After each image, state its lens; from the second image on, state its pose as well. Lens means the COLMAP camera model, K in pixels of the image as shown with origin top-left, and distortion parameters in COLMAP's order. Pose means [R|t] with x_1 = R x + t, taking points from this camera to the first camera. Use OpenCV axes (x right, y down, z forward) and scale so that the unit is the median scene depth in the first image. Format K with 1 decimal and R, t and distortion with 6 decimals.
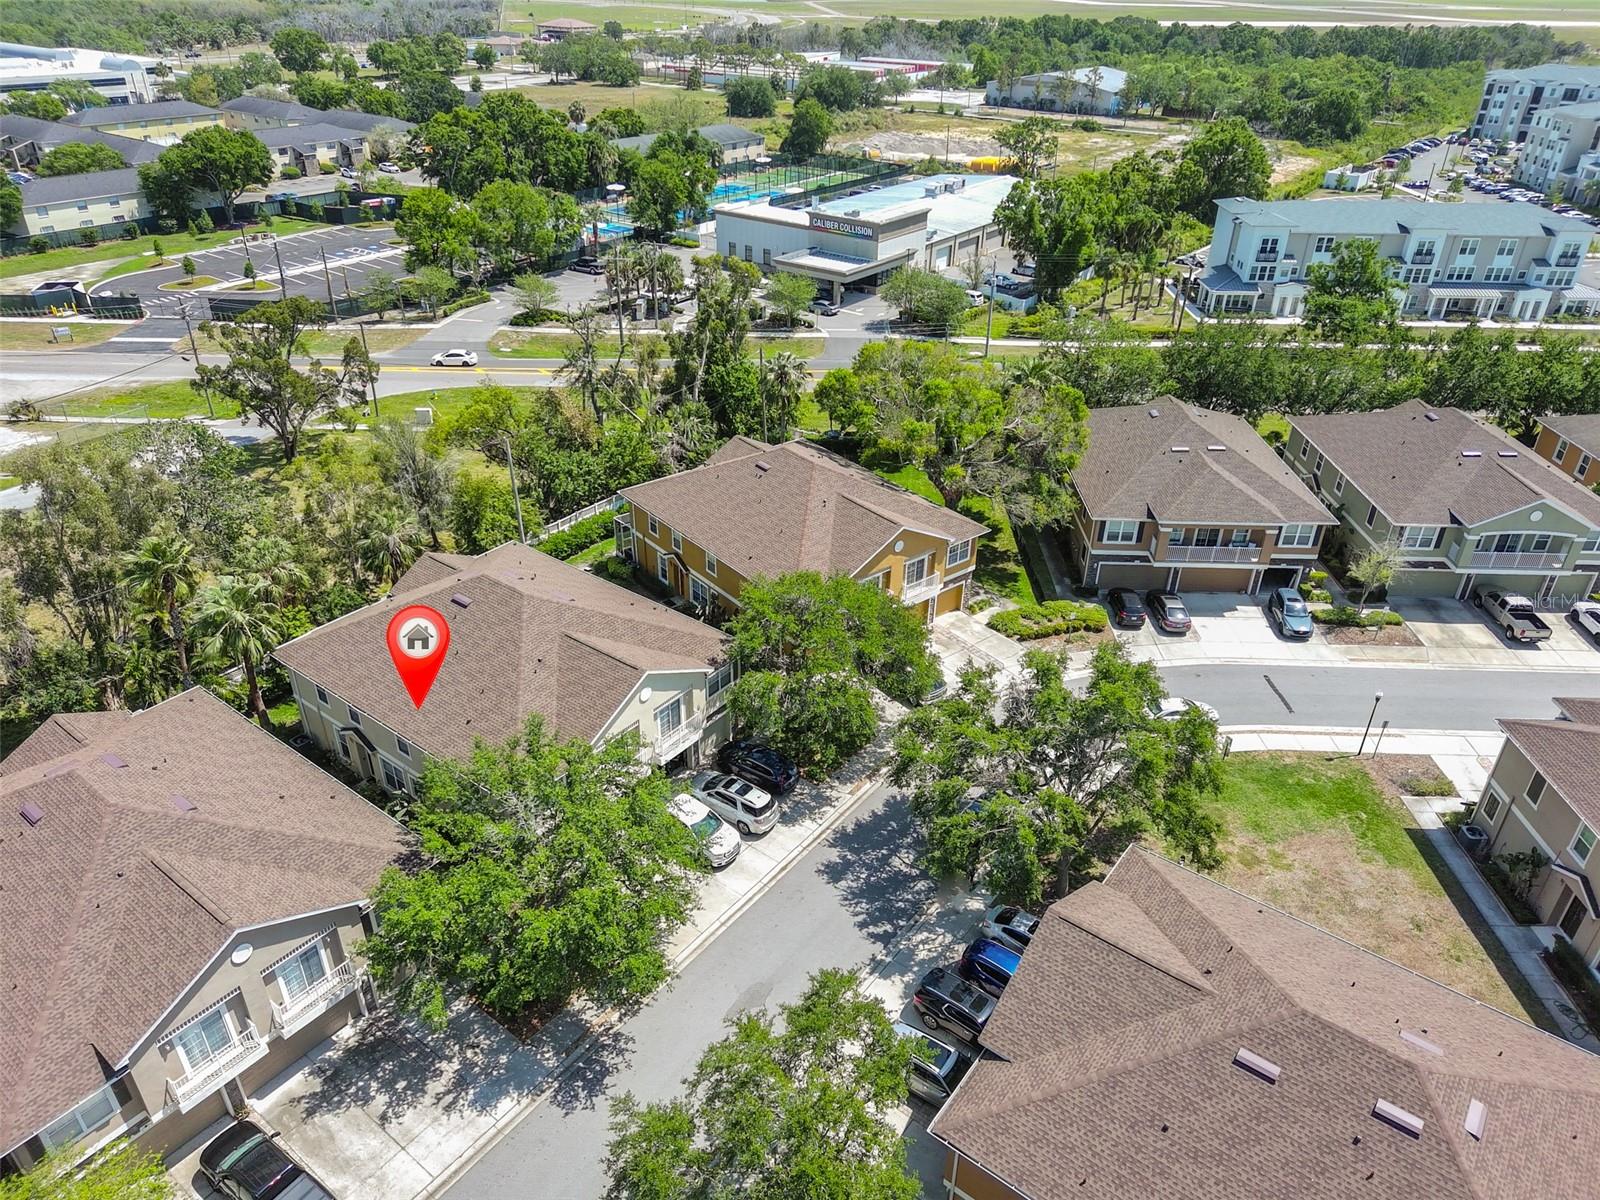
lens RADIAL K [[1078.0, 0, 800.0], [0, 1078.0, 600.0], [0, 0, 1]] dist [0.033891, -0.031756]
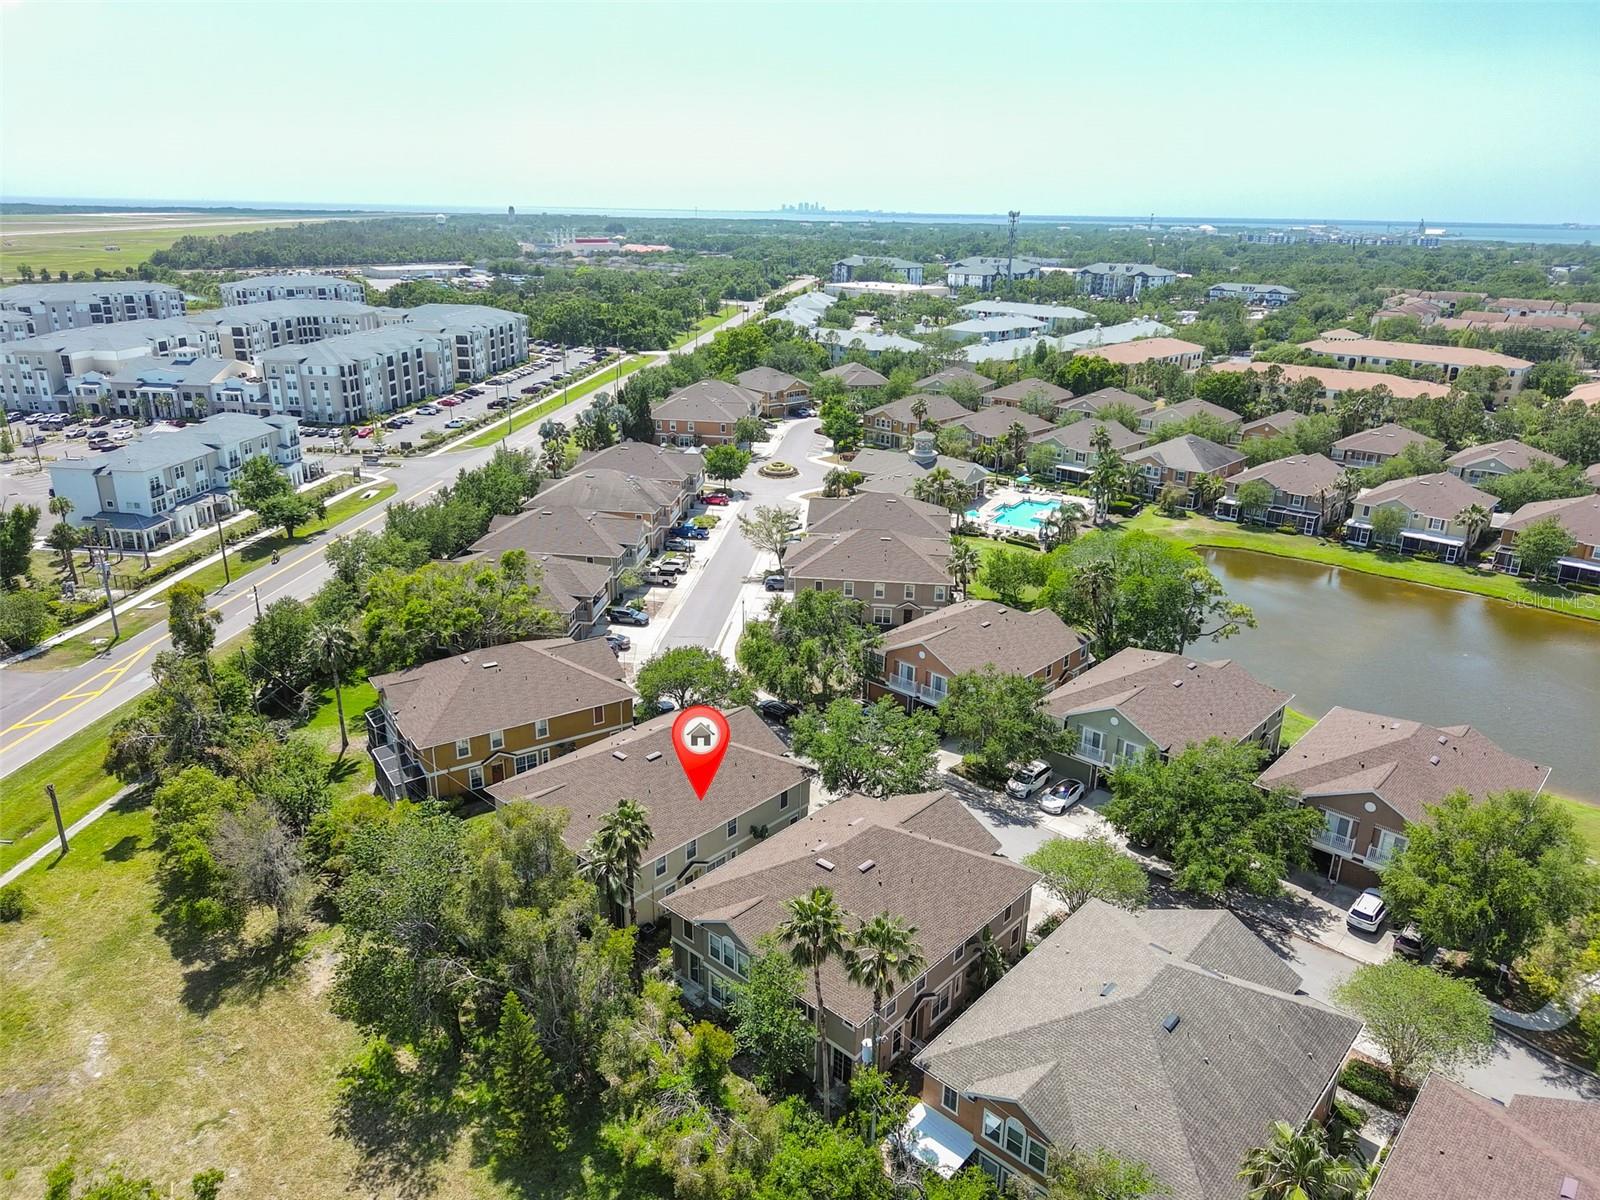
lens RADIAL K [[1084.6, 0, 800.0], [0, 1084.6, 600.0], [0, 0, 1]] dist [0.036015, -0.023416]
pose [[0.087077, -0.350894, 0.932358, -0.653468], [0.495555, 0.827158, 0.265020, -0.190120], [-0.864201, 0.438958, 0.245913, 0.160381]]
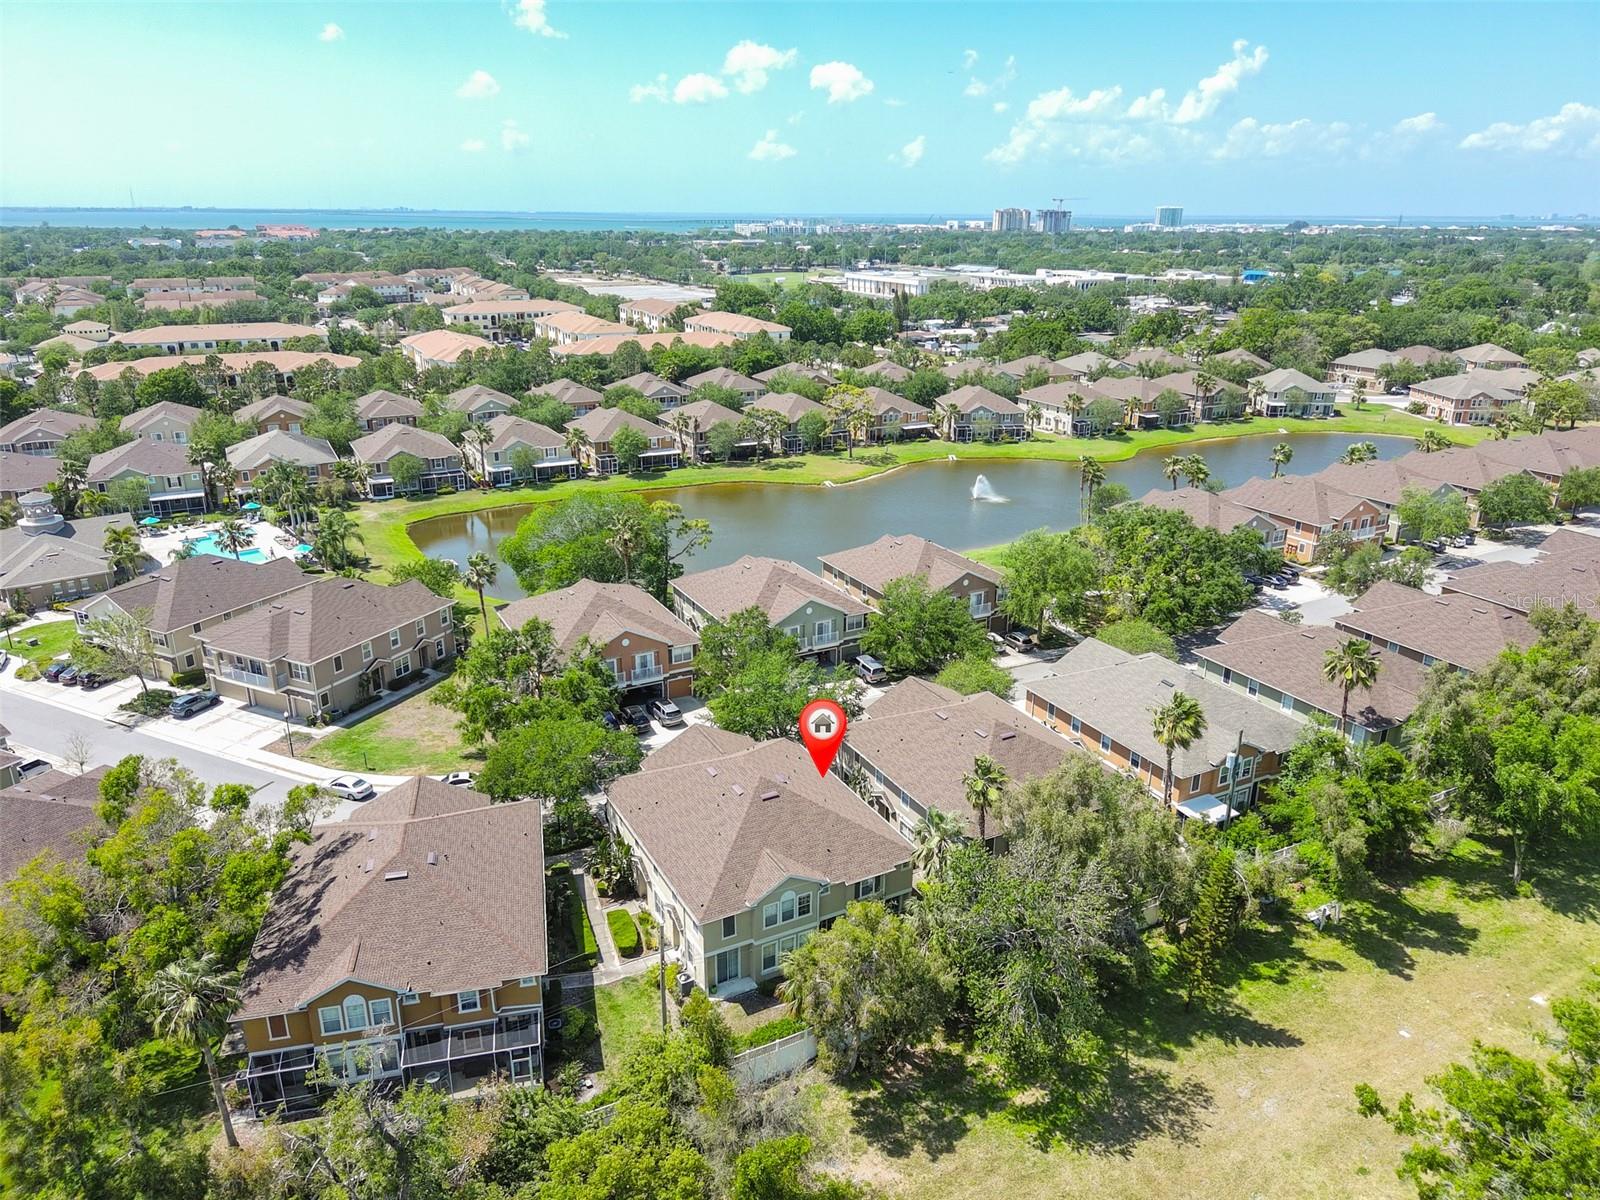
lens RADIAL K [[1078.0, 0, 800.0], [0, 1078.0, 600.0], [0, 0, 1]] dist [0.033891, -0.031756]
pose [[-0.907750, -0.162568, 0.386733, -0.336514], [0.196427, 0.649859, 0.734234, -0.476214], [-0.370685, 0.742465, -0.557977, 0.664219]]
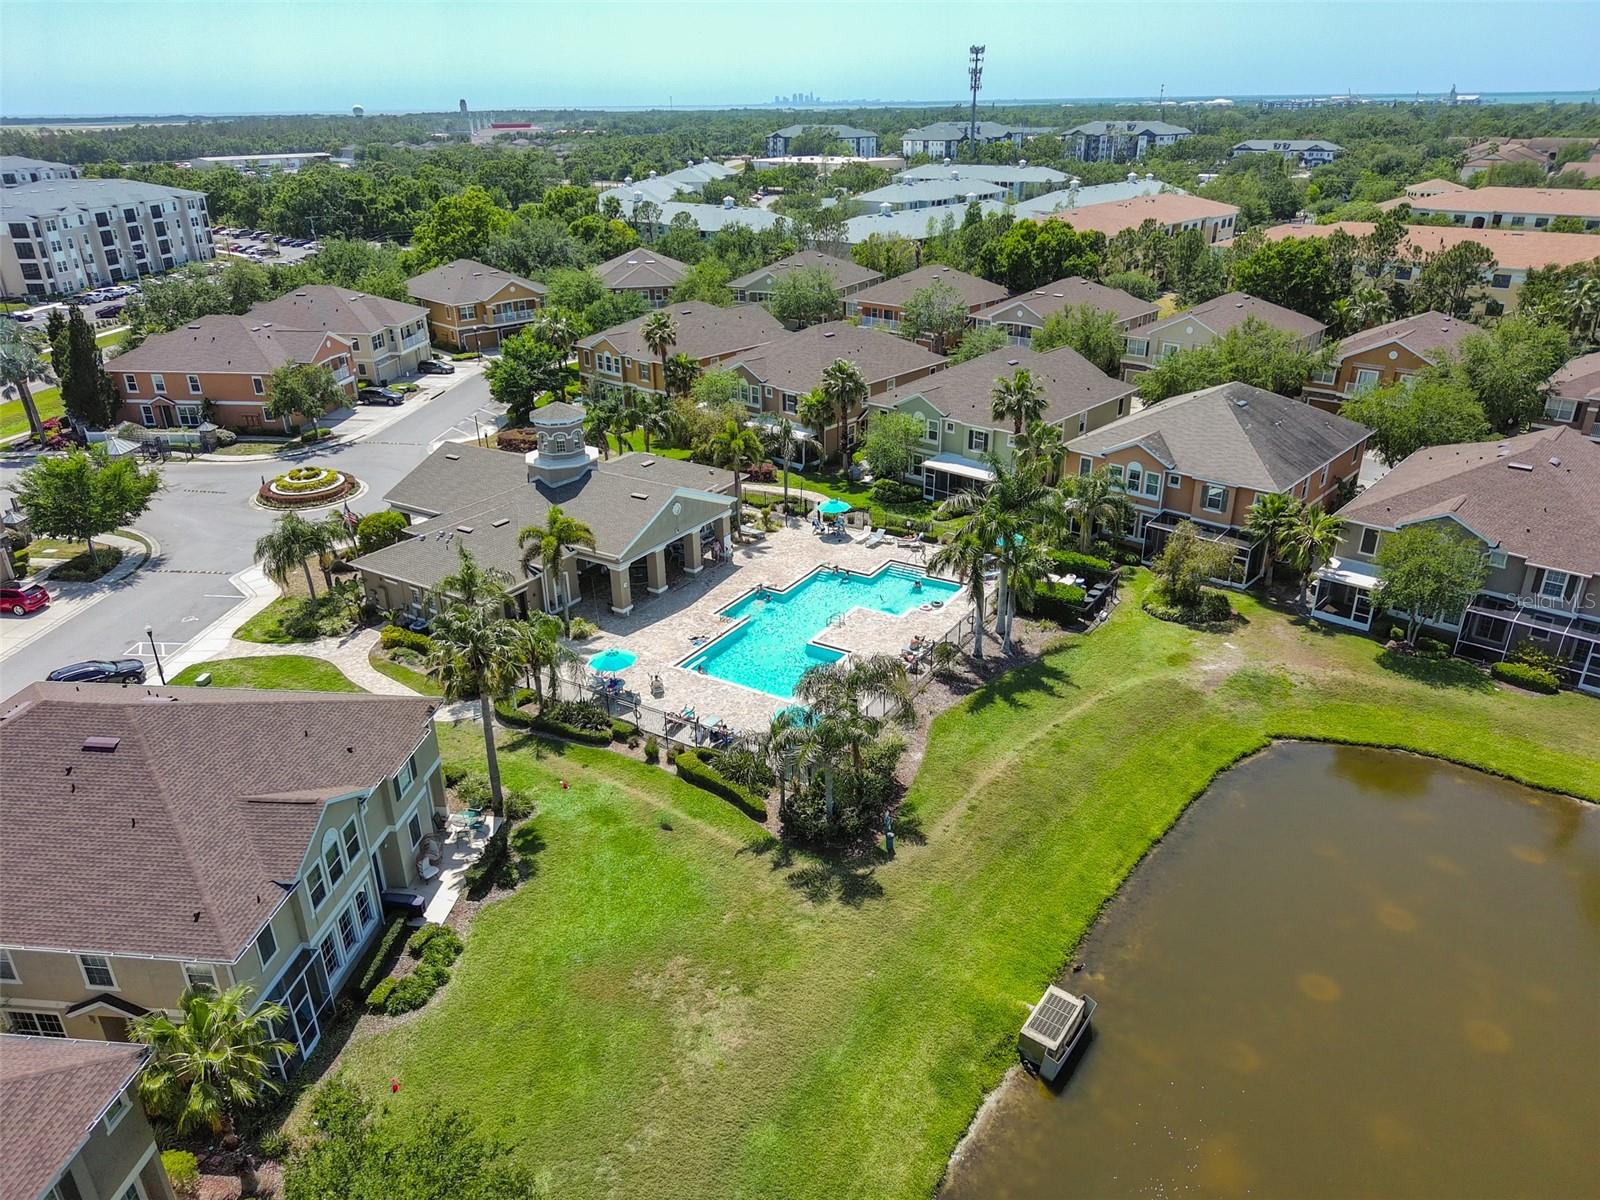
lens RADIAL K [[1084.6, 0, 800.0], [0, 1084.6, 600.0], [0, 0, 1]] dist [0.036015, -0.023416]
pose [[0.084333, -0.429627, 0.899060, 0.219947], [0.522287, 0.787457, 0.327304, 0.043748], [-0.848589, 0.441965, 0.290797, 0.051604]]
